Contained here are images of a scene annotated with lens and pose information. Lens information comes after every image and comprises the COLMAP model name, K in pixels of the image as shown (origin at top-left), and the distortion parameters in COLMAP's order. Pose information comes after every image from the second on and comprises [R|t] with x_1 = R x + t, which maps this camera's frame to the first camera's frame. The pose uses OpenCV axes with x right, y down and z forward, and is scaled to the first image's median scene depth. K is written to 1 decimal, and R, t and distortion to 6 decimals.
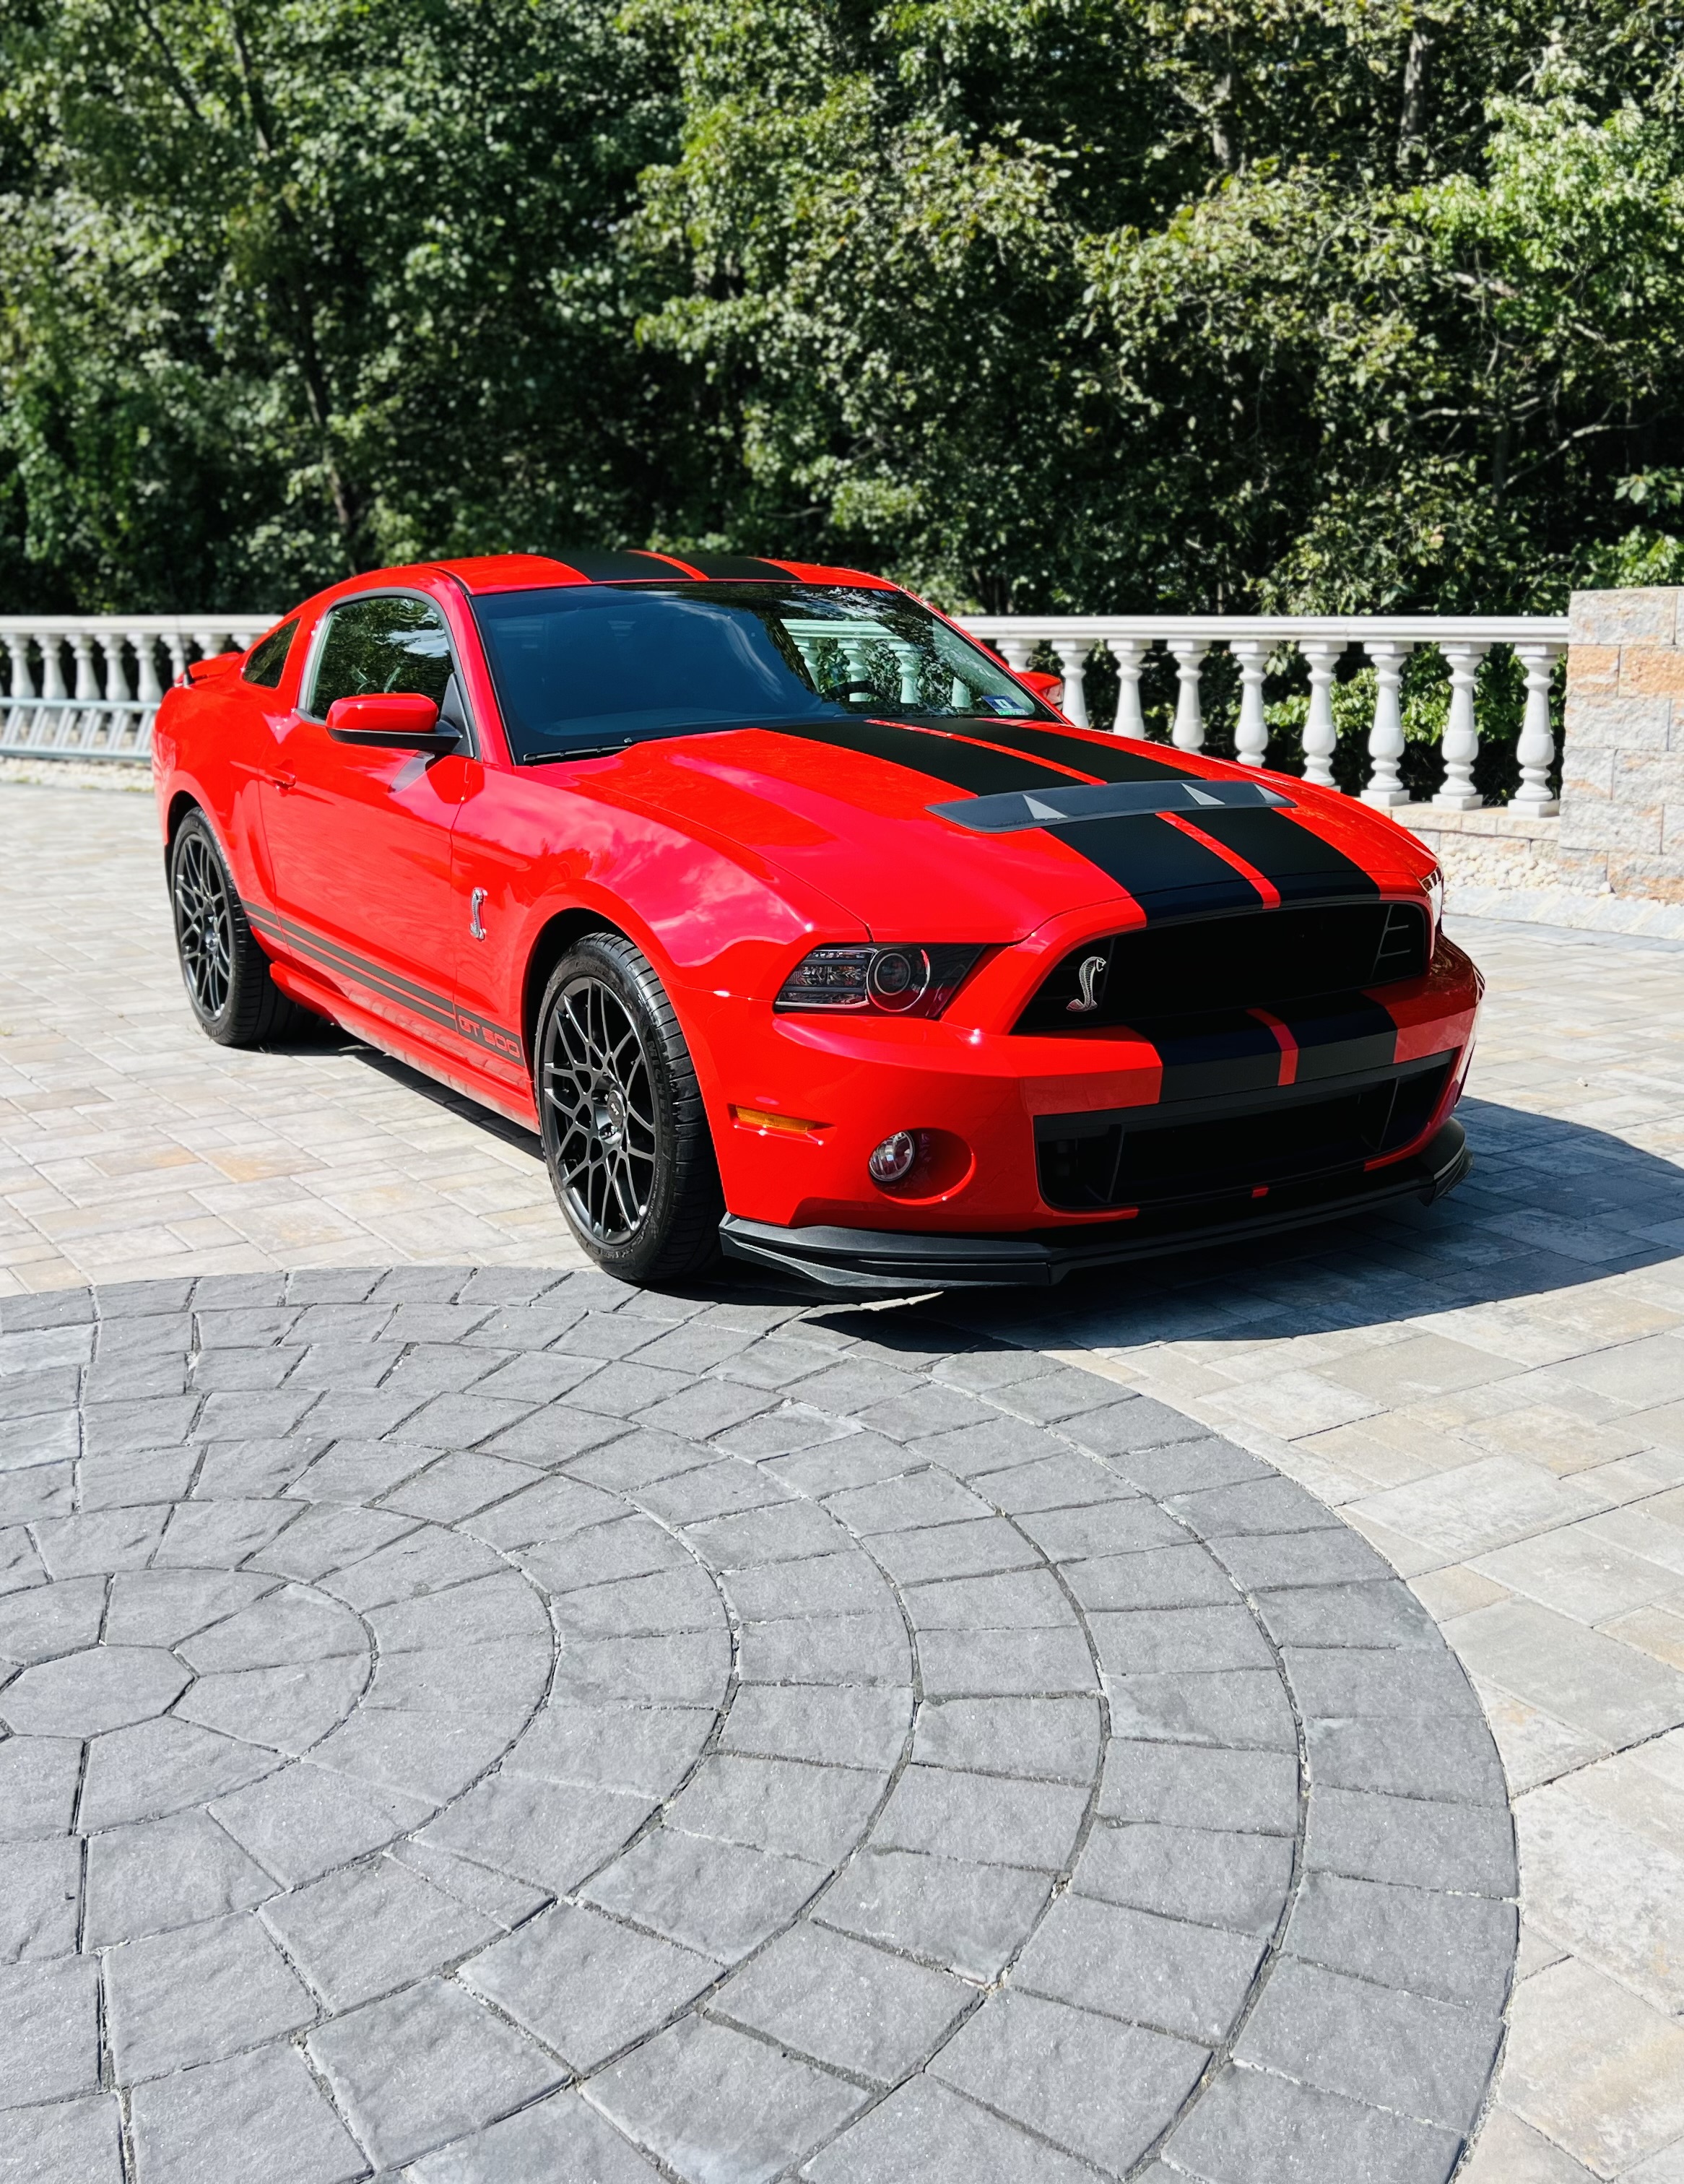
lens RADIAL K [[2190.9, 0, 913.8], [0, 2190.9, 1094.4], [0, 0, 1]] dist [0.173869, -0.558682]
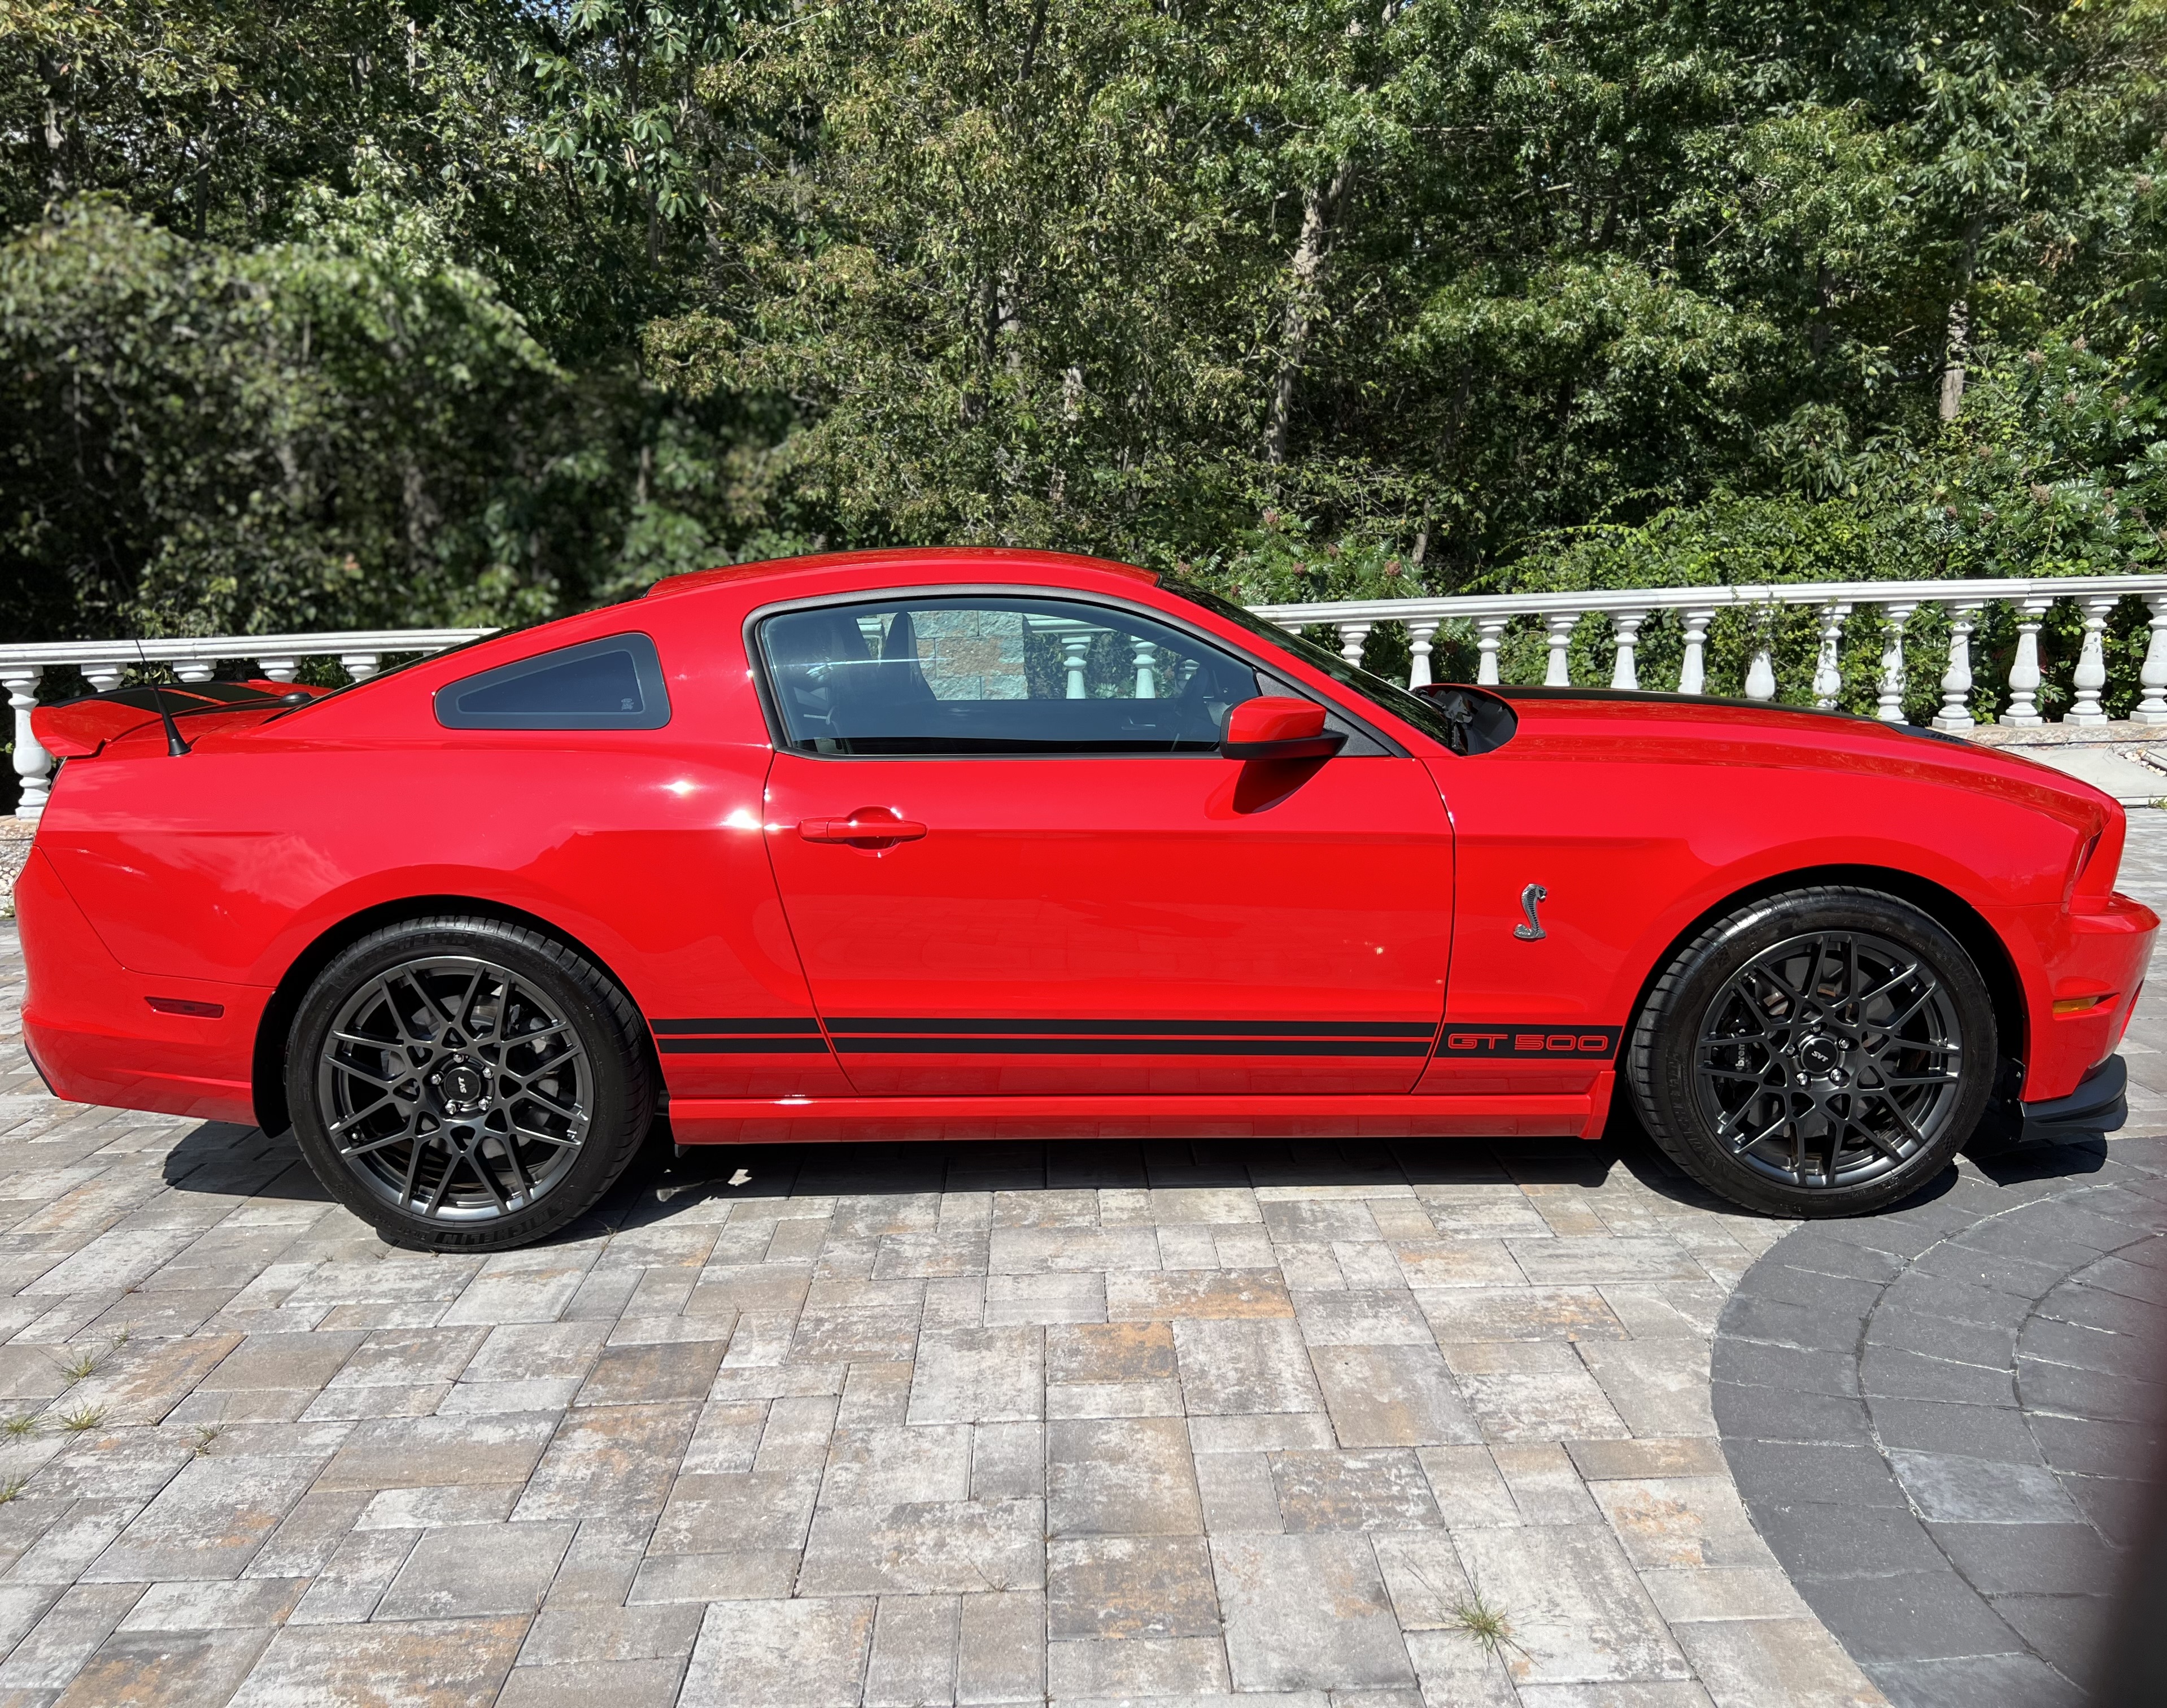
lens RADIAL K [[1708.3, 0, 1063.4], [0, 1708.3, 855.4], [0, 0, 1]] dist [0.098778, -0.193842]
pose [[0.548203, -0.143456, 0.823950, -0.480370], [0.215346, 0.976173, 0.026682, -0.089266], [-0.808146, 0.162807, 0.566033, 0.400422]]
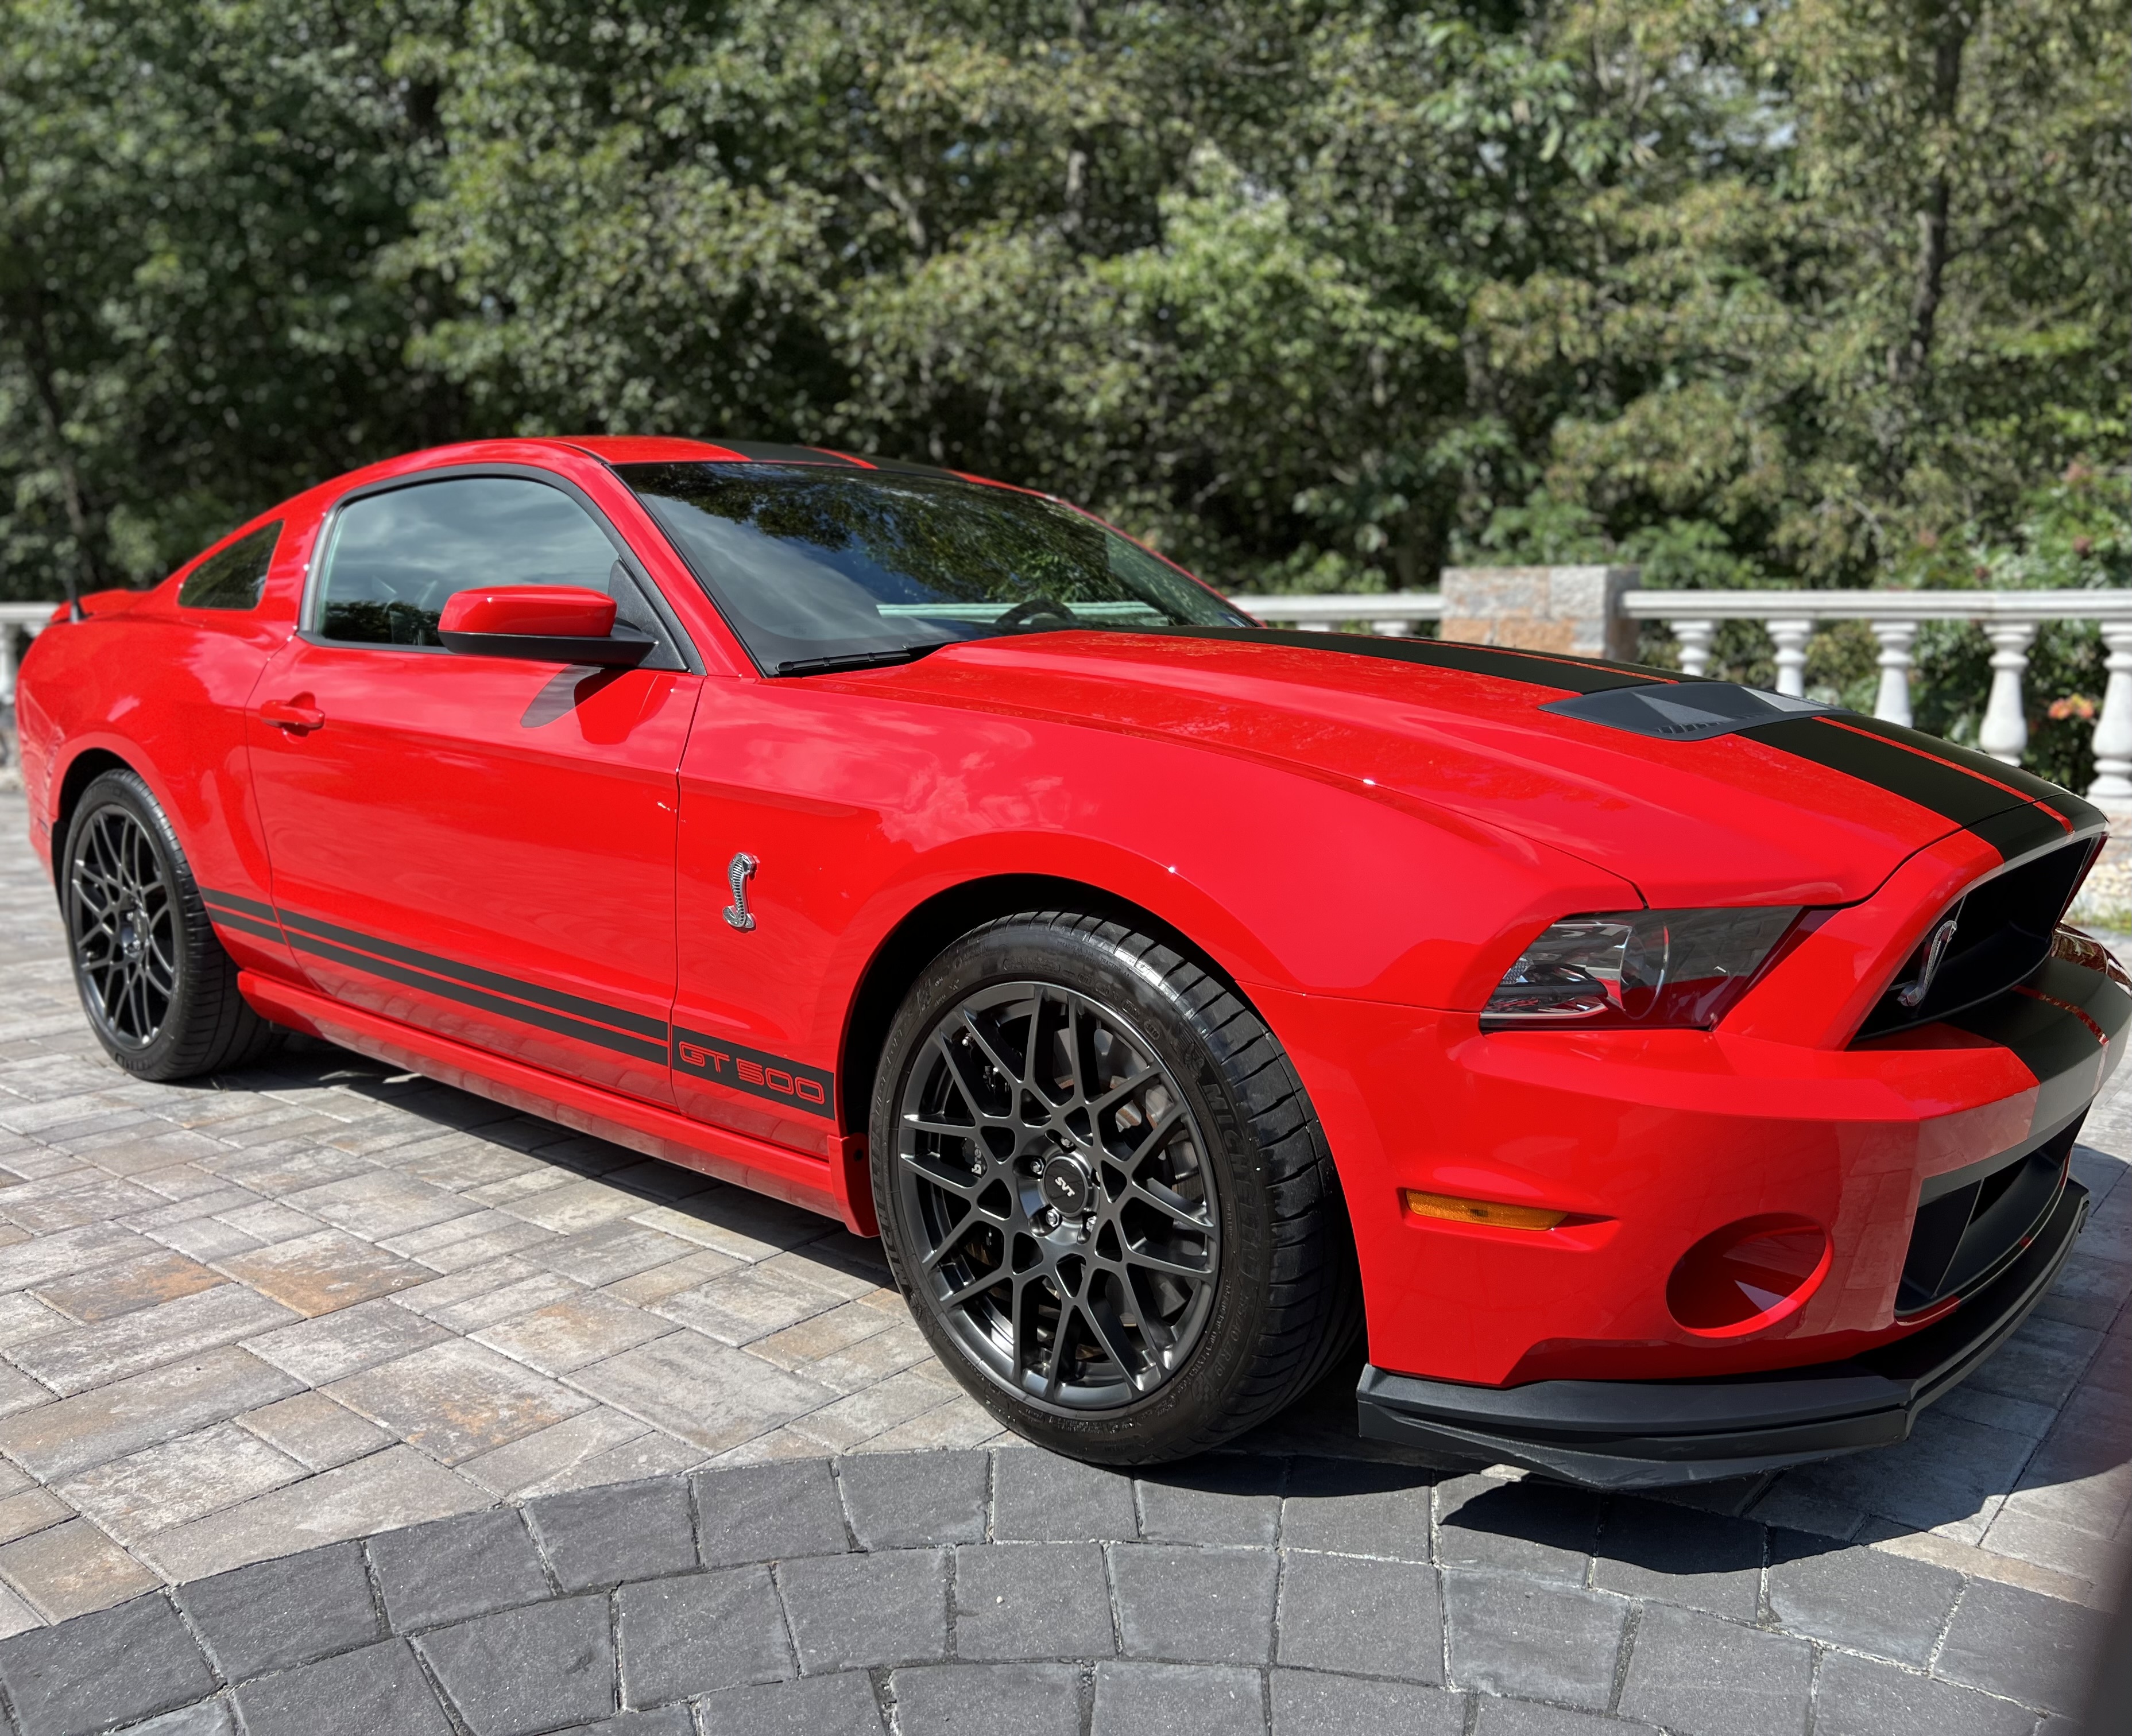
lens RADIAL K [[1750.3, 0, 1037.3], [0, 1750.3, 859.5], [0, 0, 1]] dist [0.040440, -0.044884]
pose [[0.960819, -0.027905, 0.275770, -0.137967], [0.053674, 0.994819, -0.086342, -0.021893], [-0.271931, 0.097760, 0.957338, 0.249991]]
